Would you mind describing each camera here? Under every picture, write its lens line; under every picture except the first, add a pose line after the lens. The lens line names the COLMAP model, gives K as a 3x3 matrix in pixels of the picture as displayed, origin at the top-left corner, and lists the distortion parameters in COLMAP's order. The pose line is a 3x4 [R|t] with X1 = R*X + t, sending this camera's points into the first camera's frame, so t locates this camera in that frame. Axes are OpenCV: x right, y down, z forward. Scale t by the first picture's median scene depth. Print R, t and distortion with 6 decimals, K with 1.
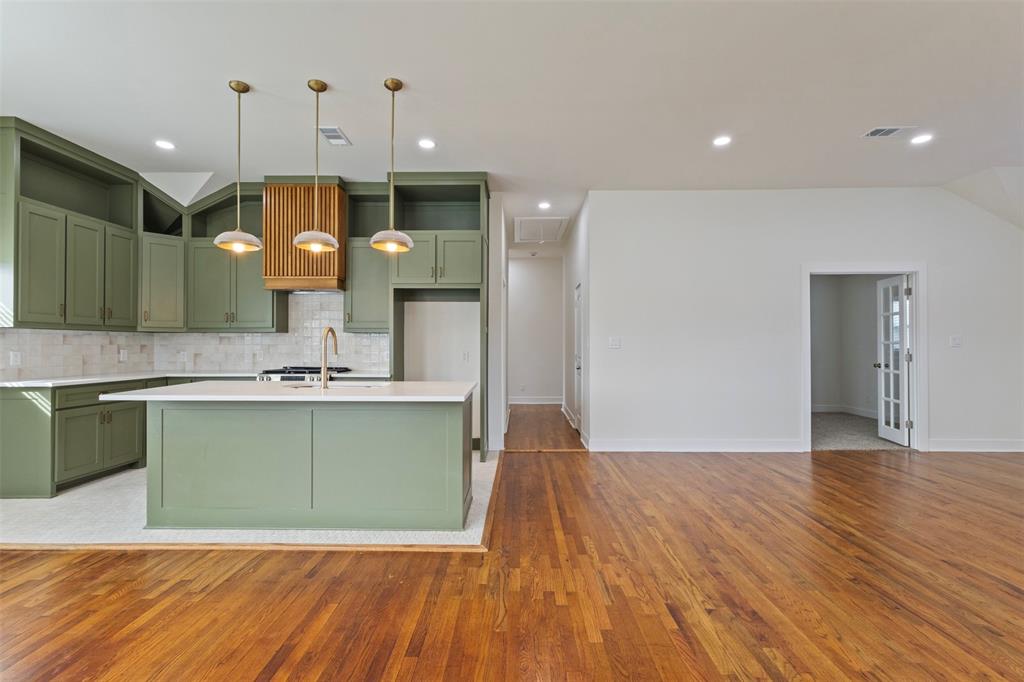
lens RADIAL K [[473.0, 0, 510.4], [0, 473.0, 341.9], [0, 0, 1]] dist [0.006352, -0.001119]
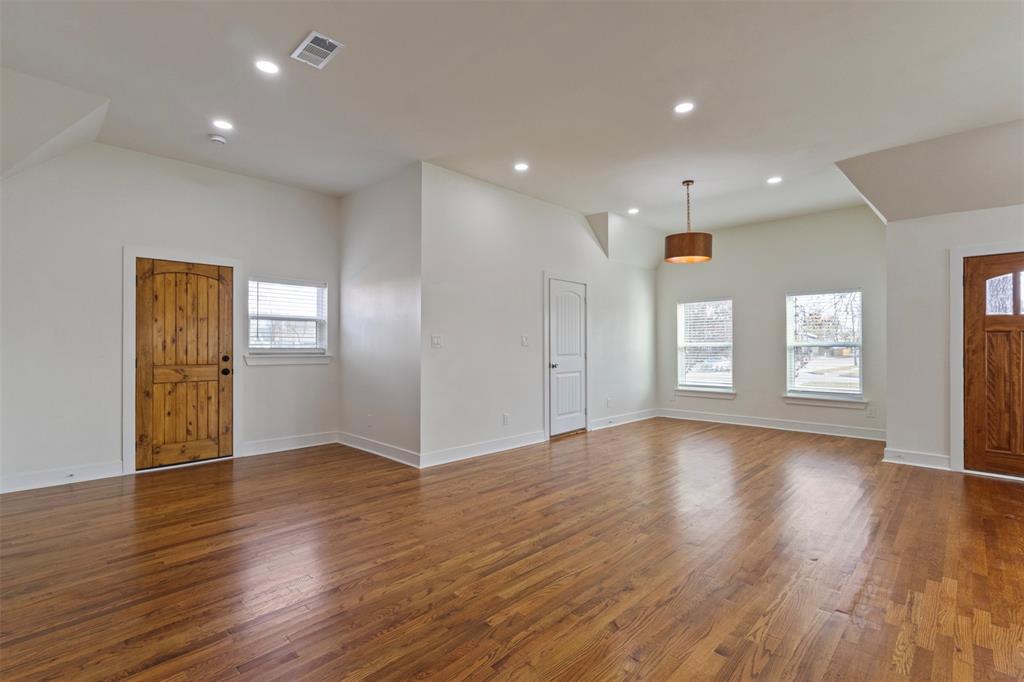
lens RADIAL K [[473.0, 0, 511.2], [0, 473.0, 341.7], [0, 0, 1]] dist [0.006352, -0.001119]
pose [[-0.731938, 0.004621, 0.681356, 0.070261], [-0.005316, 0.999908, -0.012492, 0.010063], [-0.681351, -0.012766, -0.731846, 1.127753]]
